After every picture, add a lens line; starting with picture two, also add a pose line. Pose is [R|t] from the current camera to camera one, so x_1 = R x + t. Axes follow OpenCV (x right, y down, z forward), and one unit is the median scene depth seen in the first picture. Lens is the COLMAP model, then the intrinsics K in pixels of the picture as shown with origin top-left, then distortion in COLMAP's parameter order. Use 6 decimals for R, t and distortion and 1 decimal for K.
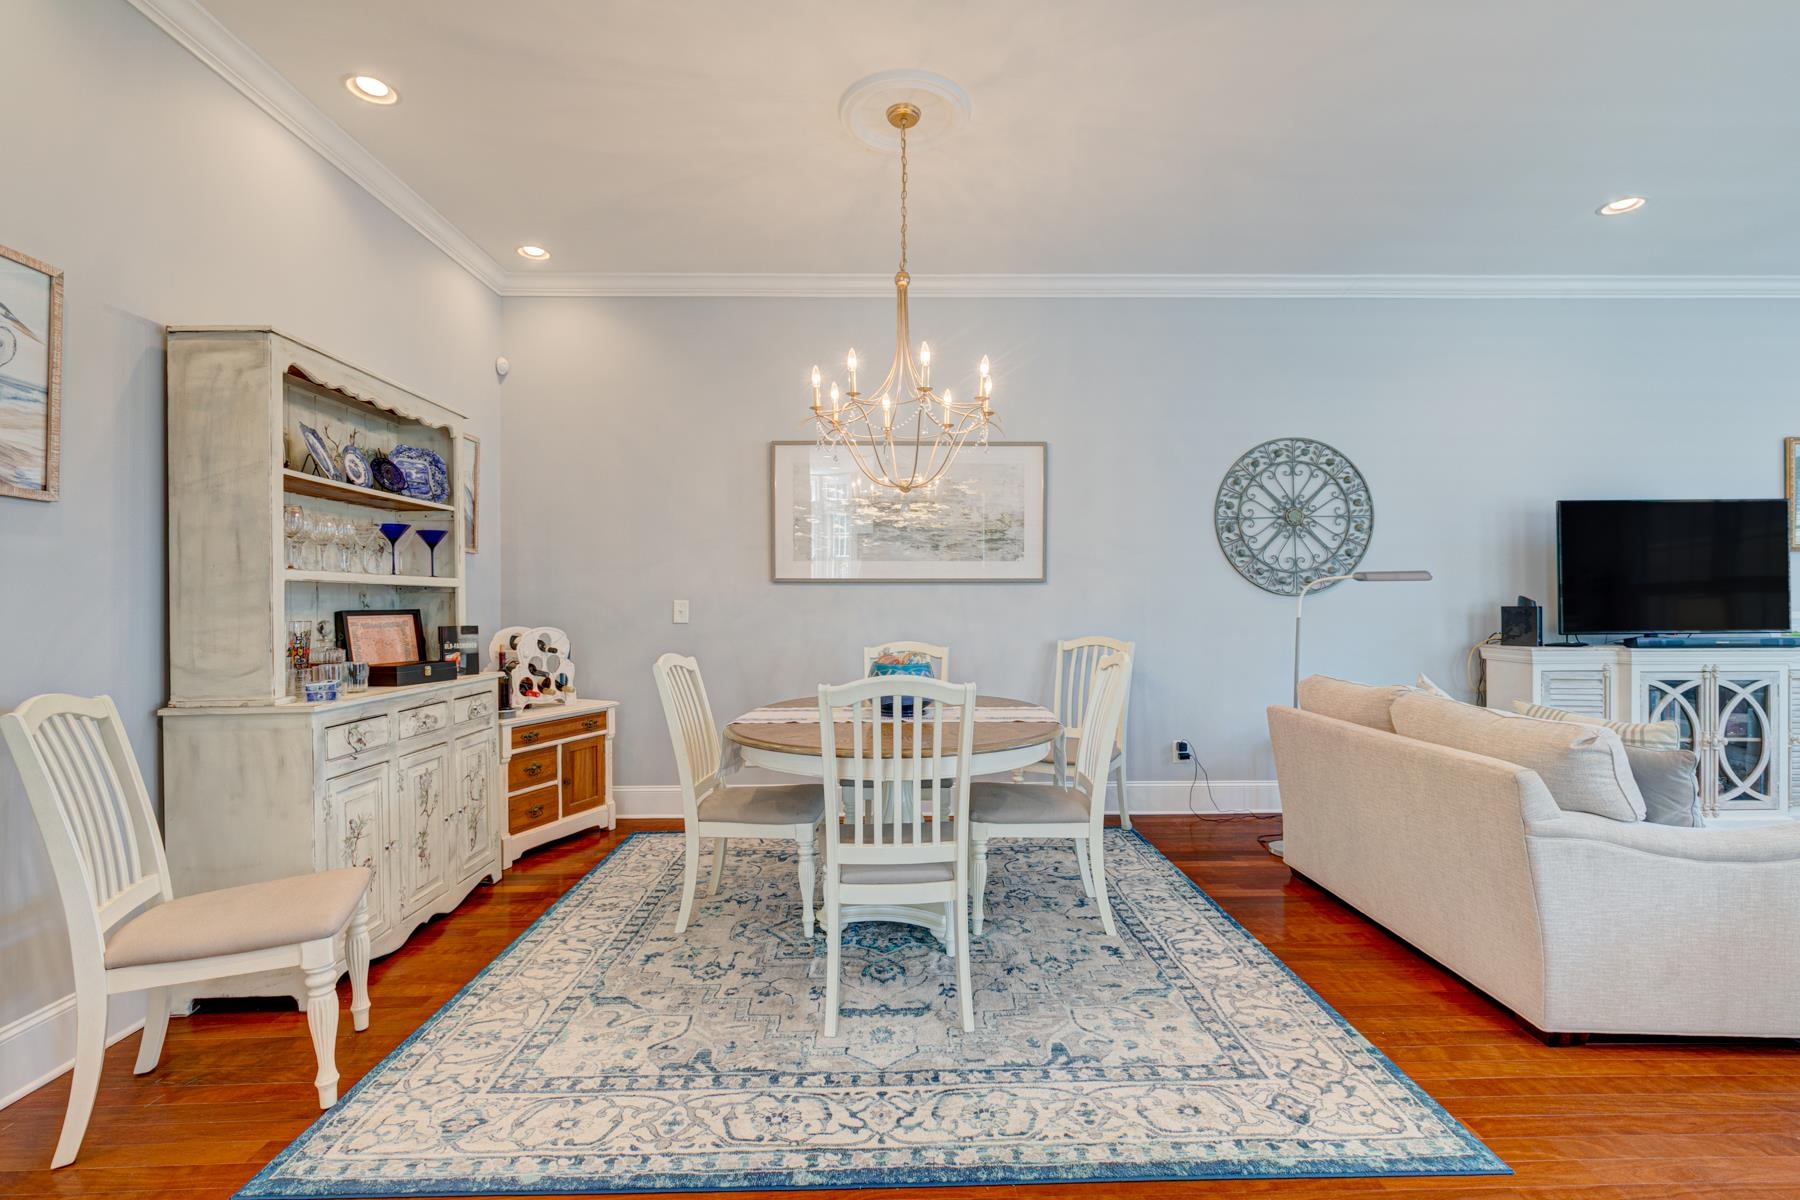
lens RADIAL K [[806.8, 0, 918.3], [0, 806.8, 600.2], [0, 0, 1]] dist [0.003001, -0.000831]
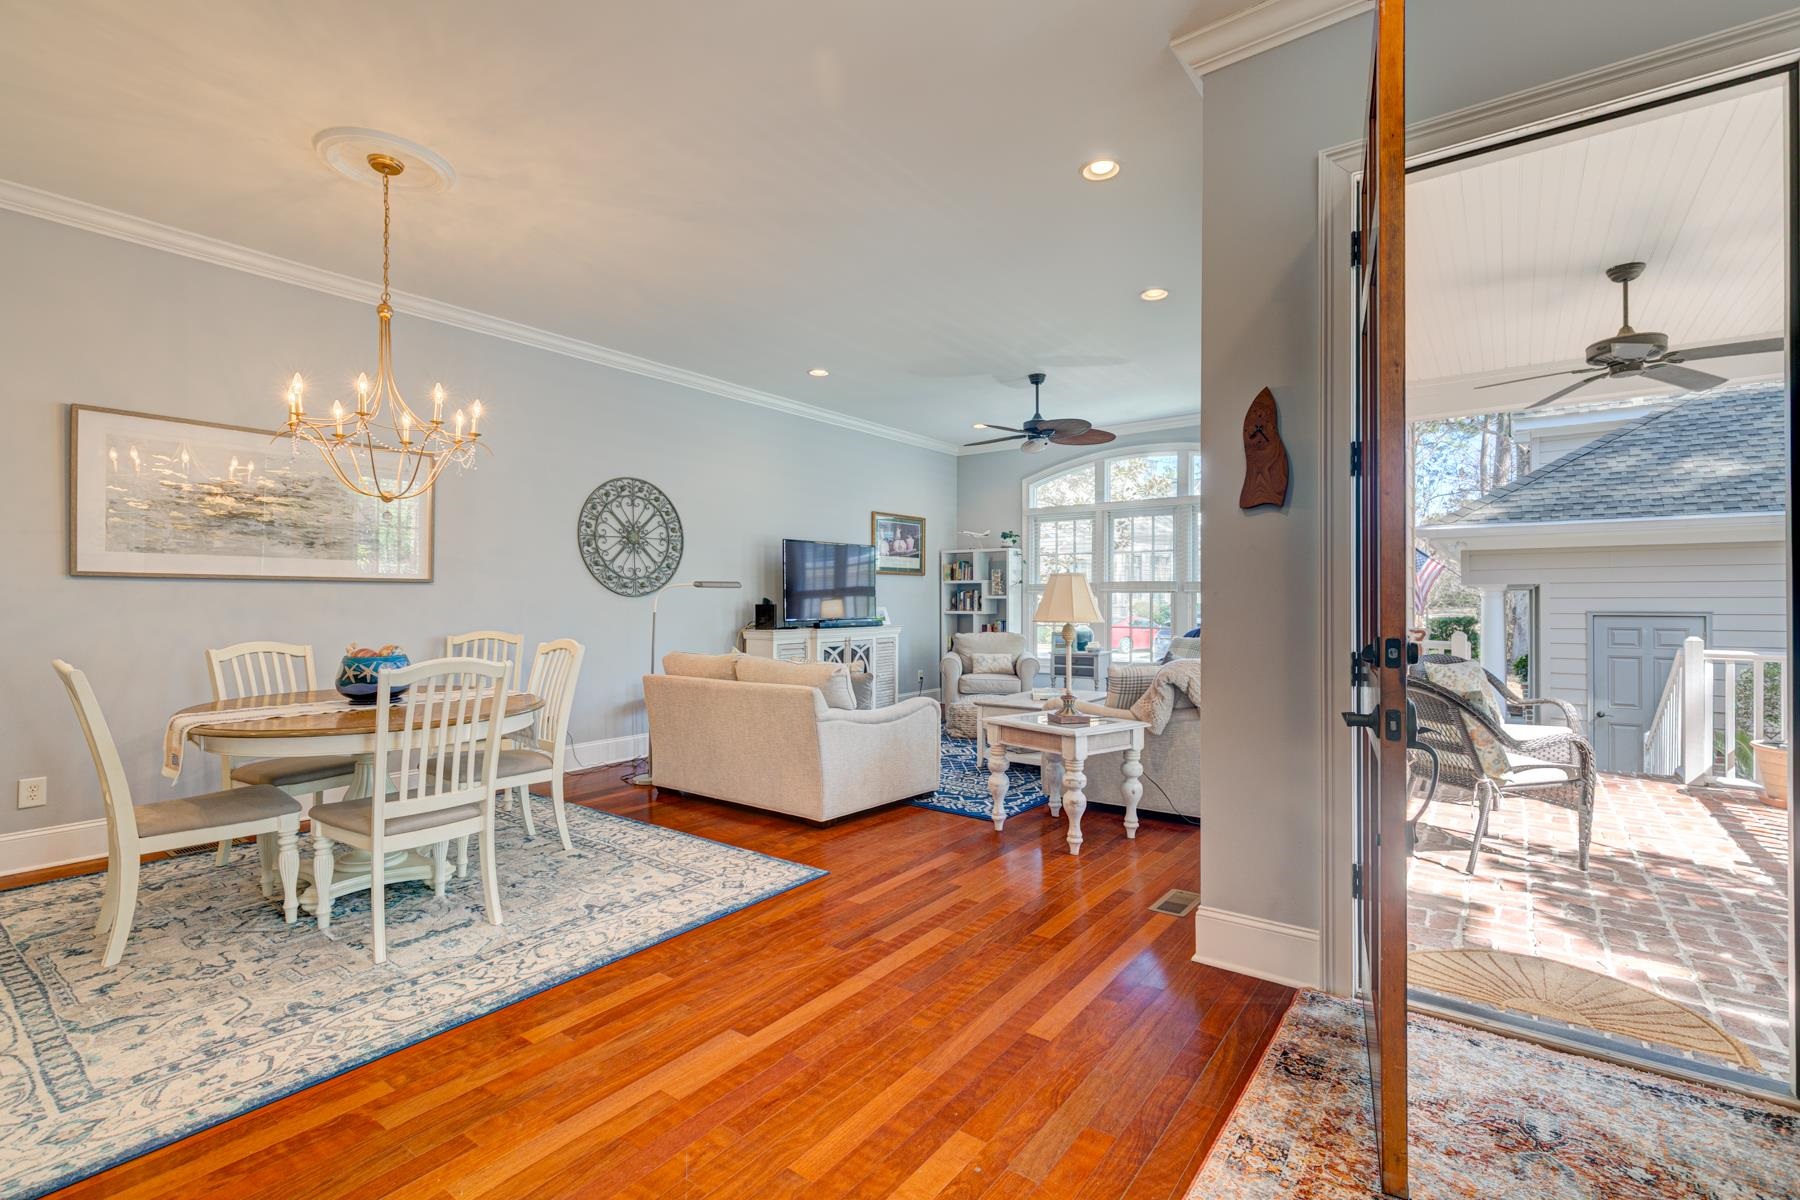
lens RADIAL K [[806.8, 0, 902.0], [0, 806.8, 599.9], [0, 0, 1]] dist [0.003001, -0.000831]
pose [[0.617673, 0.003260, 0.786428, -0.455030], [-0.003040, 0.999994, -0.001758, 0.001227], [-0.786429, -0.001304, 0.617679, -0.251521]]
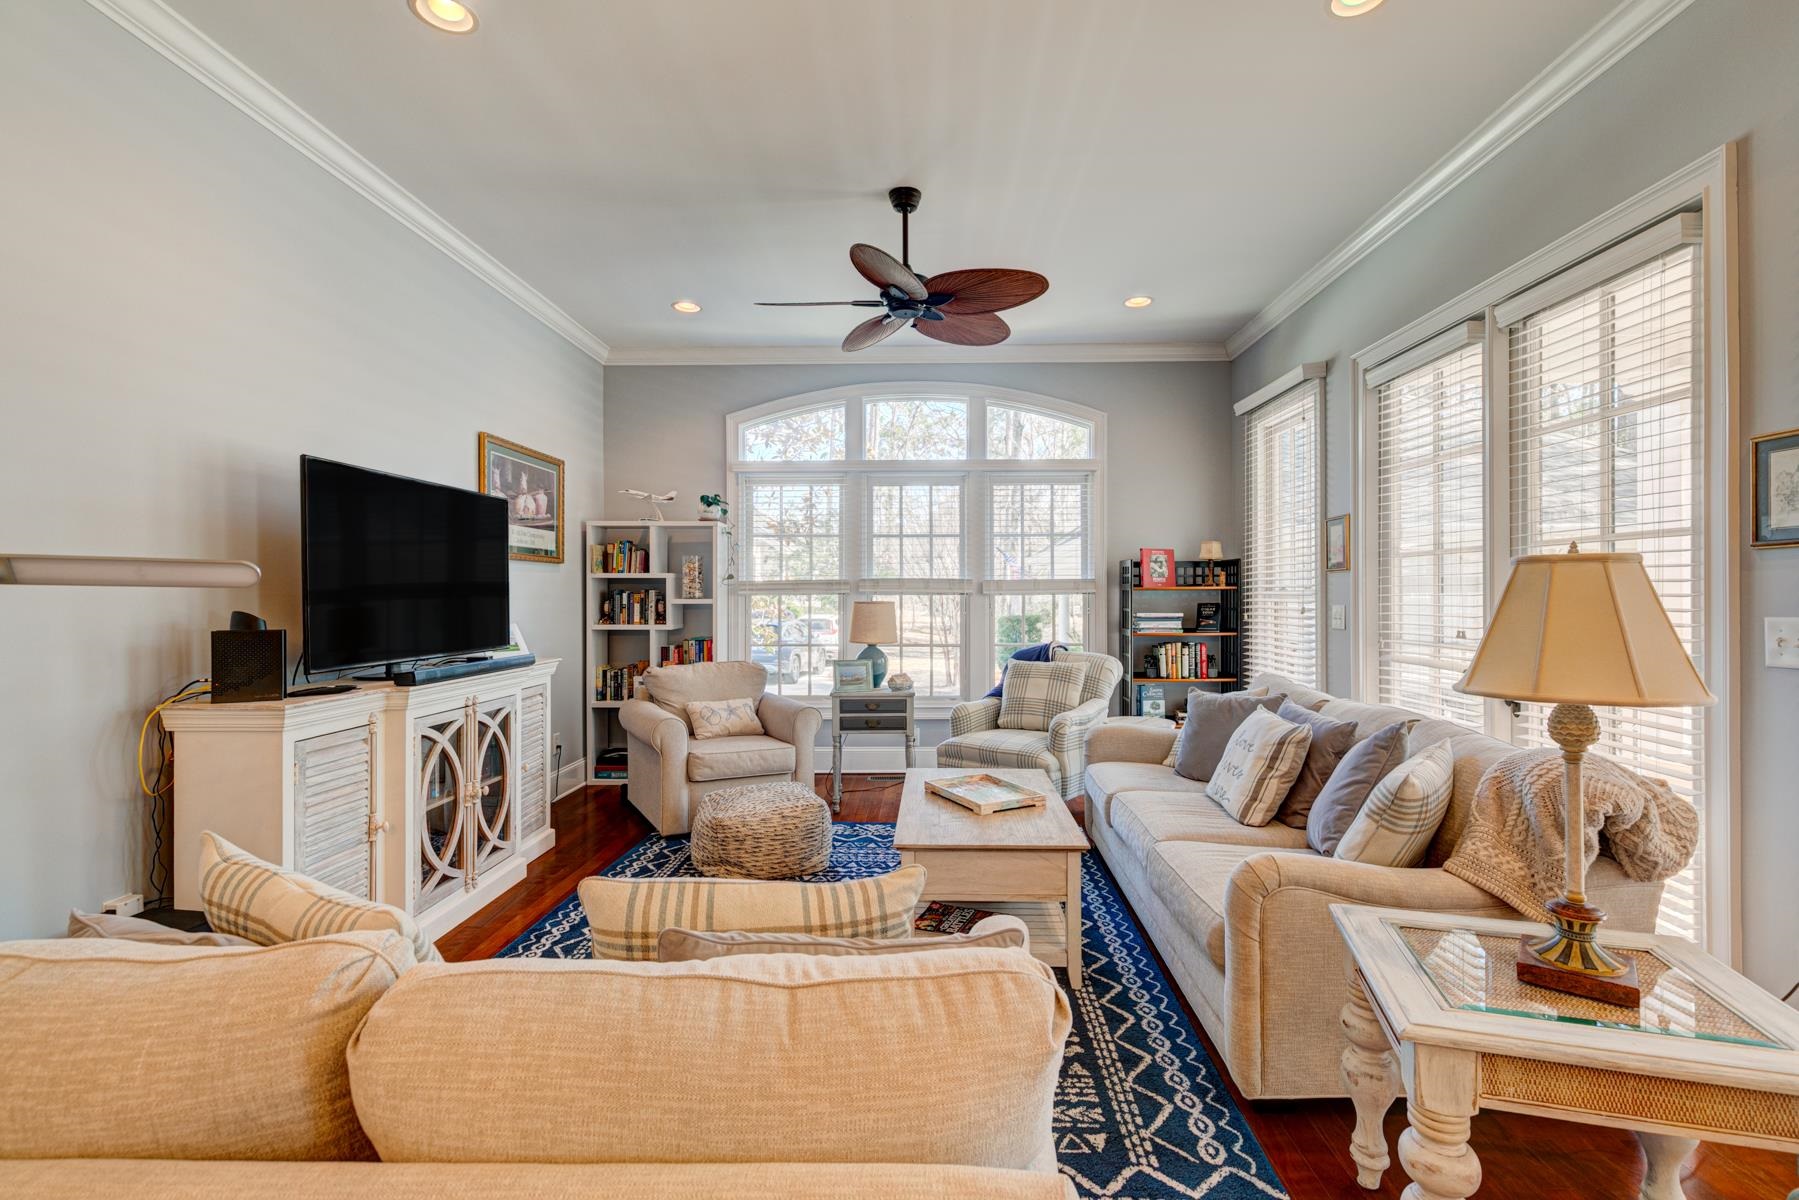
lens RADIAL K [[806.3, 0, 902.1], [0, 806.3, 602.3], [0, 0, 1]] dist [0.003001, -0.000831]
pose [[0.044762, -0.003684, 0.998991, 0.283205], [-0.001198, 0.999992, 0.003742, -0.020096], [-0.998997, -0.001364, 0.044758, 0.721543]]
